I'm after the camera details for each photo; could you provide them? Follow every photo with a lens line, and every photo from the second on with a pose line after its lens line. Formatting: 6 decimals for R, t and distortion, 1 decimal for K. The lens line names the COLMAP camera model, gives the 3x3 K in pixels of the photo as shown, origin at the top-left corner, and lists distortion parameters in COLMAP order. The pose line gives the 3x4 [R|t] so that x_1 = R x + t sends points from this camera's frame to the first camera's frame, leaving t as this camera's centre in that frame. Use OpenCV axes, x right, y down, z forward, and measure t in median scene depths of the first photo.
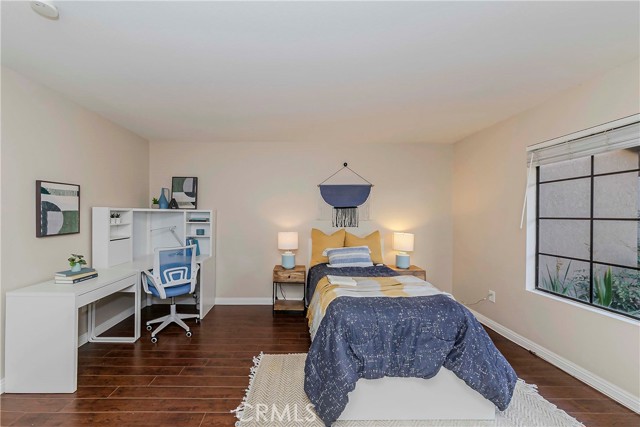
lens RADIAL K [[224.3, 0, 320.0], [0, 224.3, 213.5], [0, 0, 1]] dist [-0.002172, -0.000145]
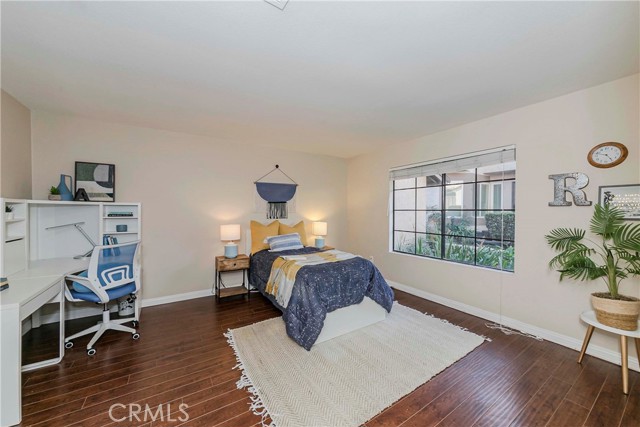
lens RADIAL K [[235.9, 0, 313.5], [0, 235.9, 212.9], [0, 0, 1]] dist [0.000069, -0.000018]
pose [[0.853518, -0.009123, 0.520984, -0.420969], [0.000509, 0.999861, 0.016674, 0.009510], [-0.521063, -0.013966, 0.853404, -0.194606]]
